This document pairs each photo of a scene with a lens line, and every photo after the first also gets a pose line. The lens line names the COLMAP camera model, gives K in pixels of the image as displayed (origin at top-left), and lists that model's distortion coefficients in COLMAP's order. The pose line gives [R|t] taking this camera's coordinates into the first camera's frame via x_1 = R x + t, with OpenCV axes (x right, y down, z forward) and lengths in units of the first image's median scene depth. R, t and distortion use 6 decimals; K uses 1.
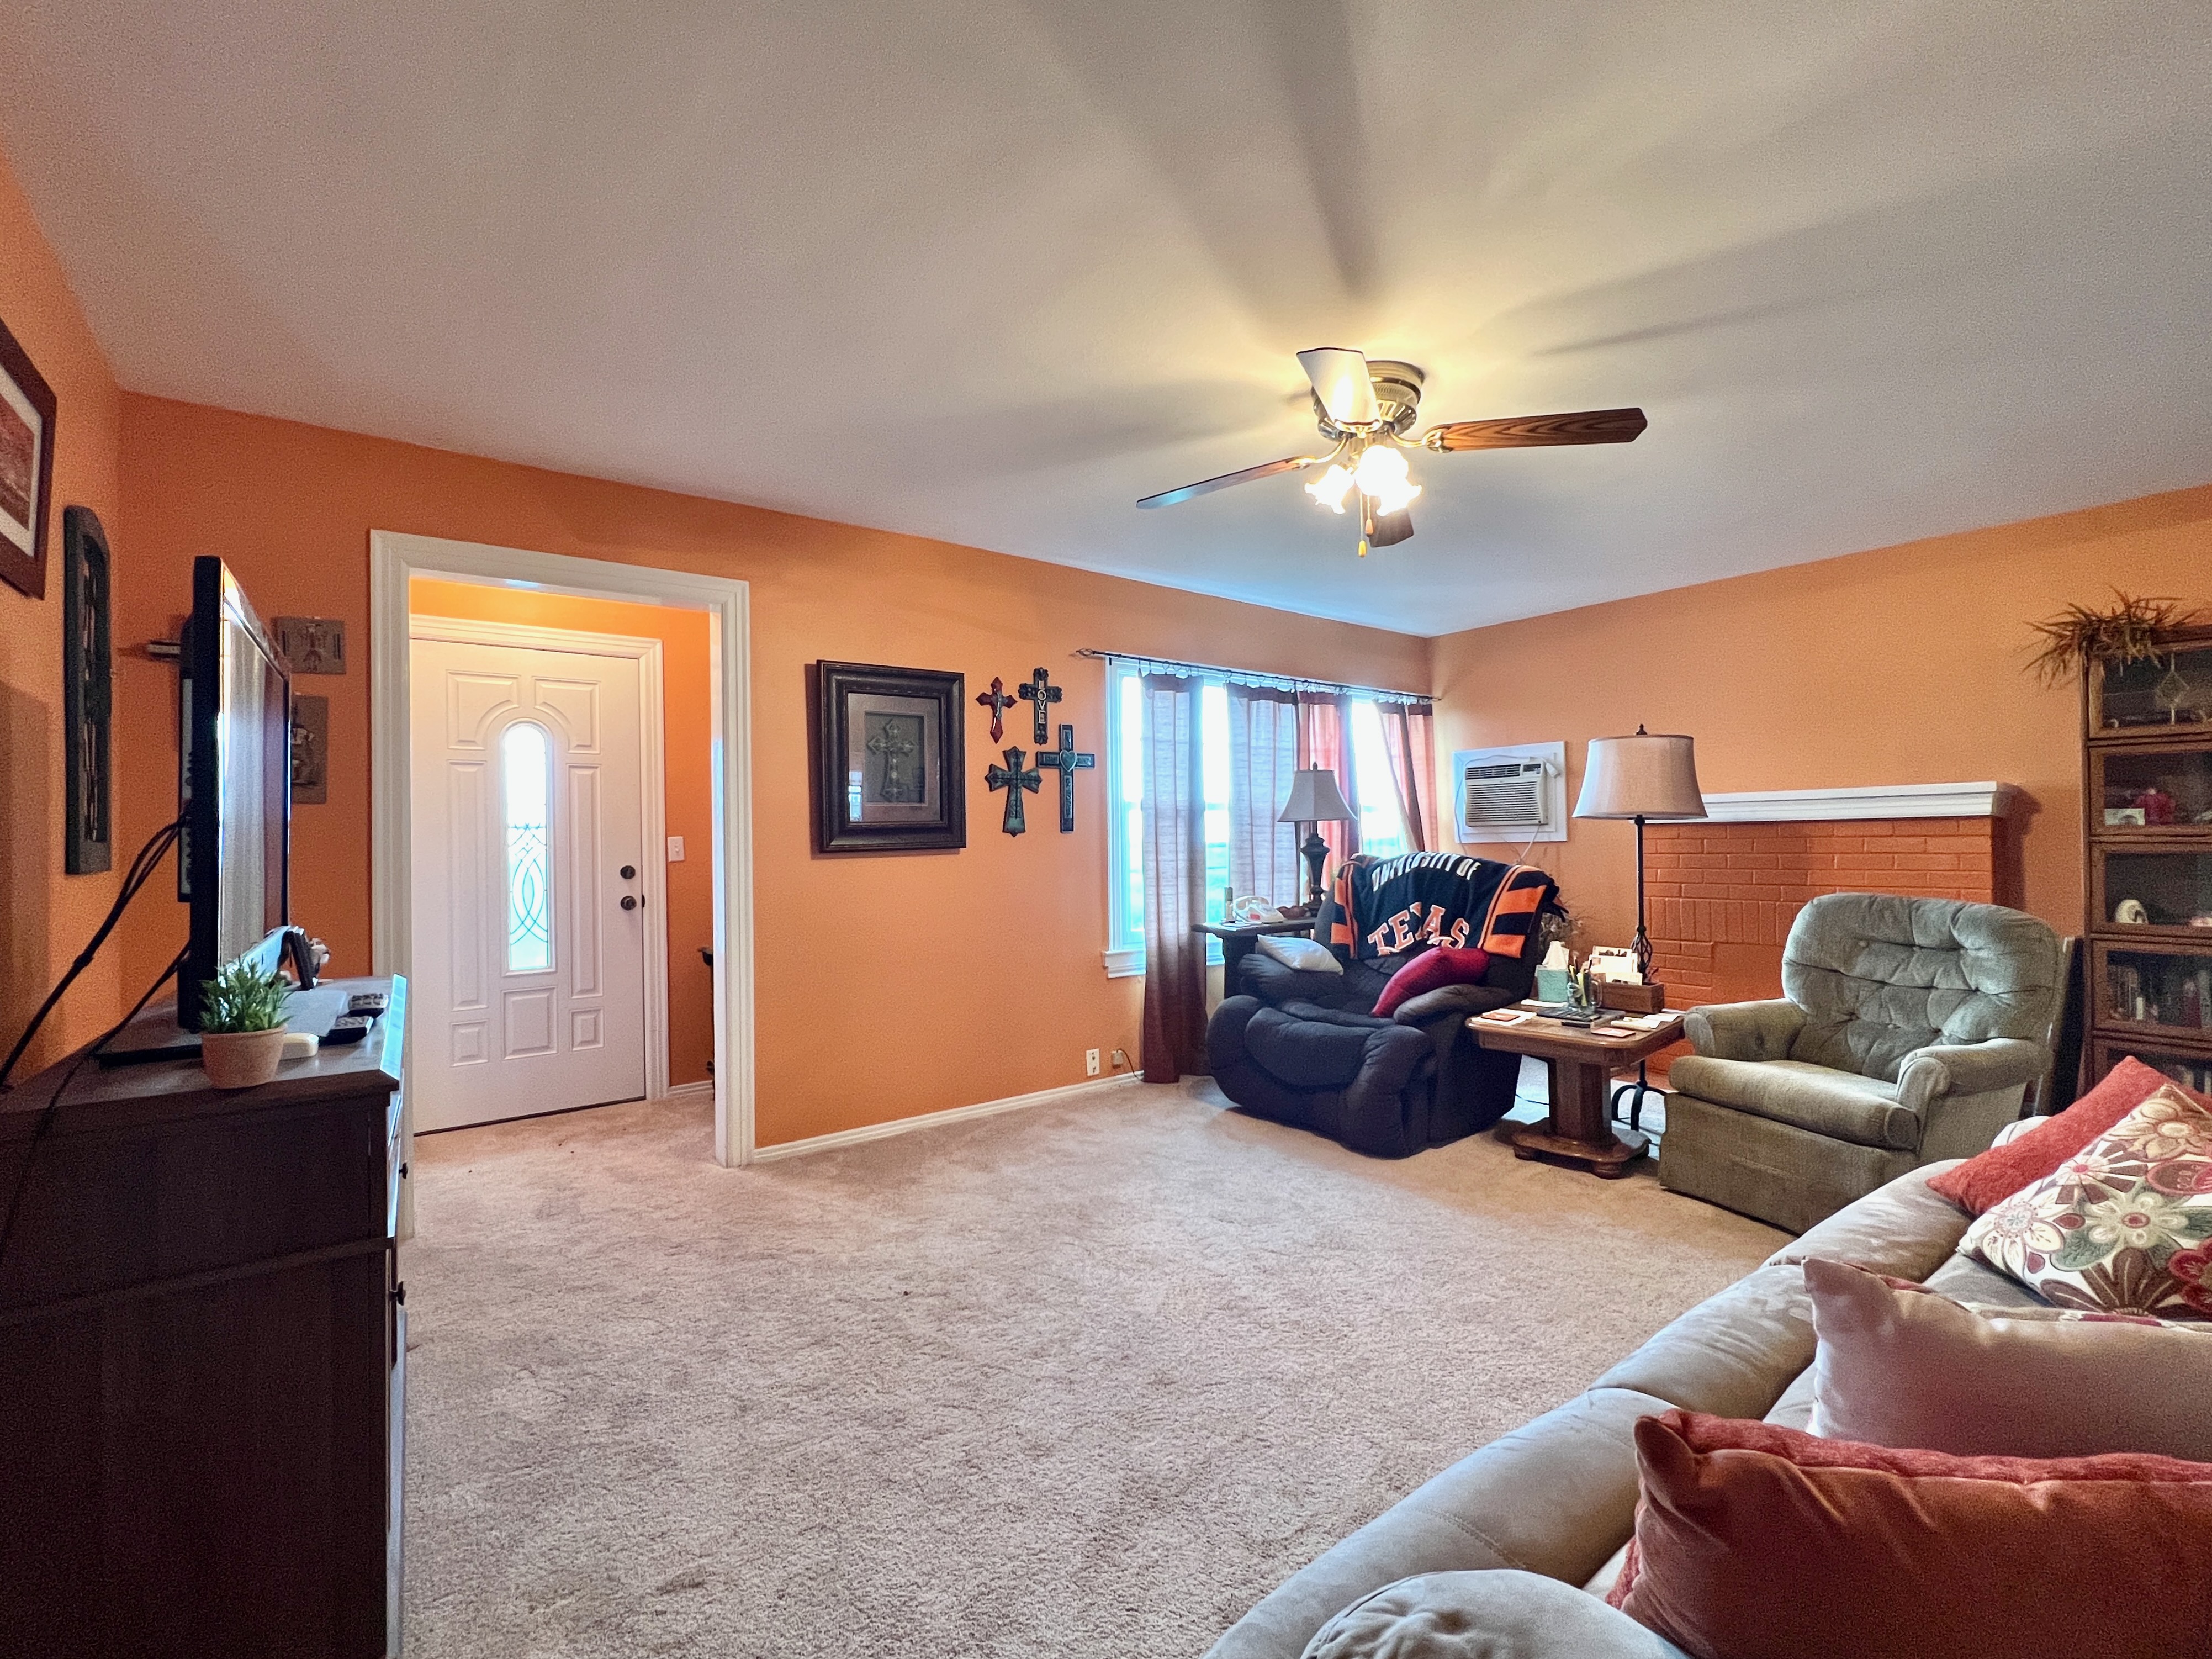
lens RADIAL K [[955.3, 0, 1096.8], [0, 955.3, 821.5], [0, 0, 1]] dist [-0.002088, -0.000019]
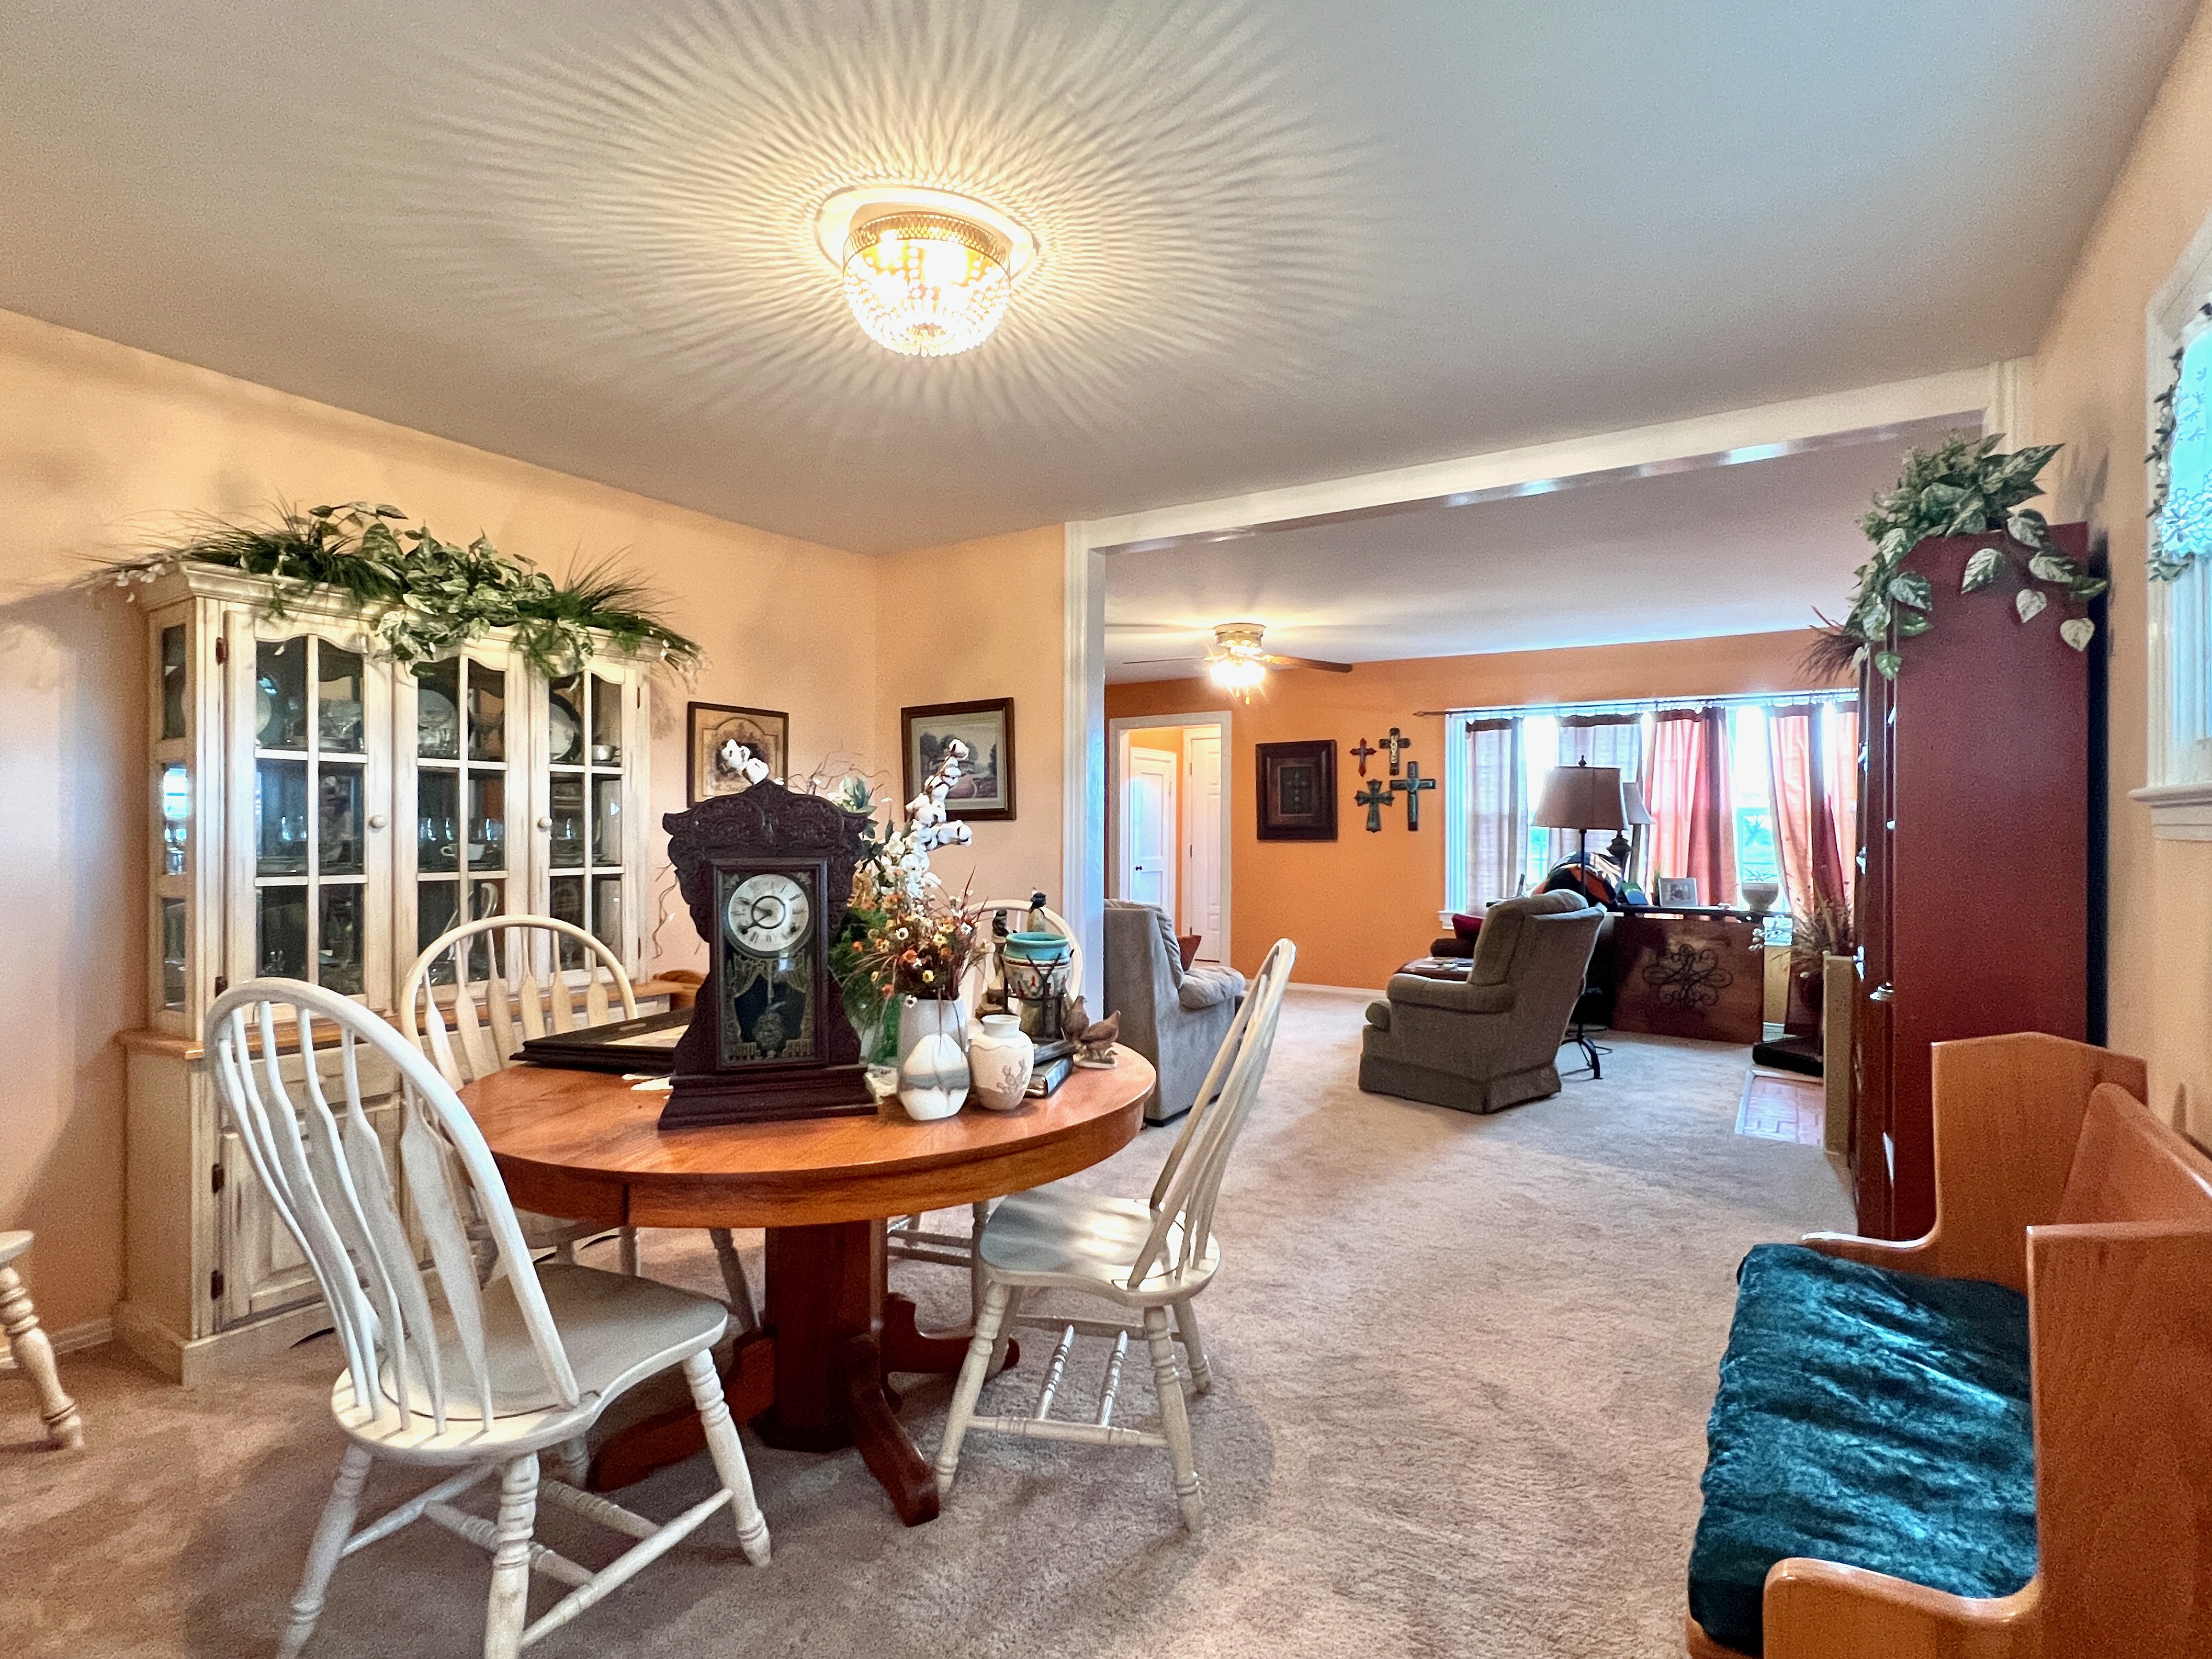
lens RADIAL K [[1068.0, 0, 1103.8], [0, 1068.0, 833.4], [0, 0, 1]] dist [0.003983, 0.000603]
pose [[0.349256, 0.012979, -0.936937, 1.460745], [0.000474, 0.999901, 0.014027, -0.009625], [0.937027, -0.005343, 0.349215, -0.081344]]
